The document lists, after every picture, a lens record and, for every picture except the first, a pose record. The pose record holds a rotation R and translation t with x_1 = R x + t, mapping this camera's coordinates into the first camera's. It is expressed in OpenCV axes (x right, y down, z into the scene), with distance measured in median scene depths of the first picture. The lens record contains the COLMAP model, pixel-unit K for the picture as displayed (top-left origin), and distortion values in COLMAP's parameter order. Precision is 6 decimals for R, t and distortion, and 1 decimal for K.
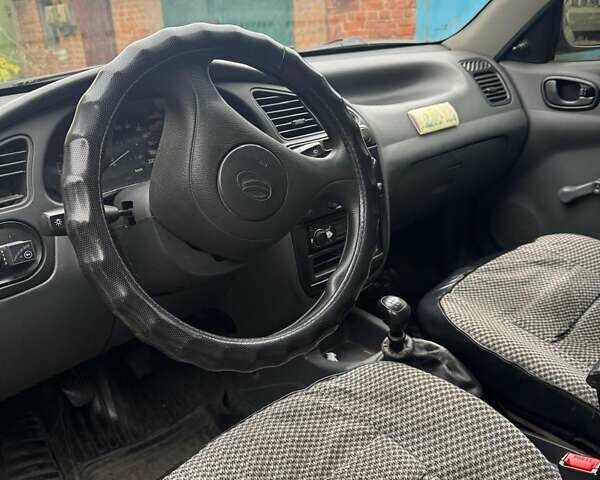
lens RADIAL K [[561.0, 0, 300.0], [0, 561.0, 240.0], [0, 0, 1]] dist [0.151949, -0.348470]
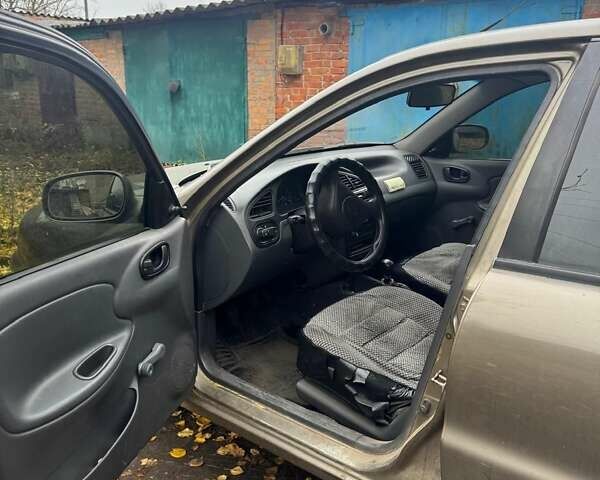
lens RADIAL K [[561.0, 0, 300.0], [0, 561.0, 240.0], [0, 0, 1]] dist [0.151949, -0.348470]
pose [[0.986686, 0.021785, 0.161173, -0.411663], [-0.009607, 0.997065, -0.075959, 0.141806], [-0.162354, 0.073399, 0.983999, -0.916307]]
